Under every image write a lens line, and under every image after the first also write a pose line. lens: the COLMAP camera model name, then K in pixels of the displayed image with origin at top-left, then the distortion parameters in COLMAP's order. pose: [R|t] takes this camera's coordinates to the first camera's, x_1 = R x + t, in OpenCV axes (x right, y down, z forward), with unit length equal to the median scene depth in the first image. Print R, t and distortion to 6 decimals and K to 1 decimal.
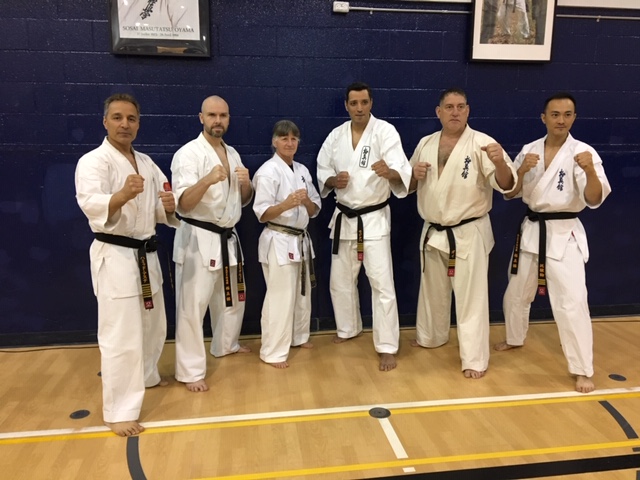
lens RADIAL K [[539.4, 0, 320.0], [0, 539.4, 240.0], [0, 0, 1]] dist [0.051698, -0.073028]
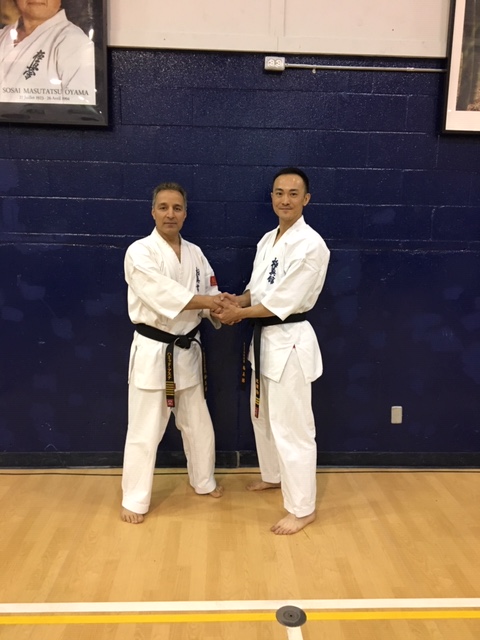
lens RADIAL K [[539.4, 0, 238.2], [0, 539.4, 319.9], [0, 0, 1]] dist [0.051698, -0.073028]
pose [[0.994486, 0.034696, -0.098960, 0.078216], [-0.036373, 0.999223, -0.015188, -0.044252], [0.098356, 0.018704, 0.994976, 0.220230]]
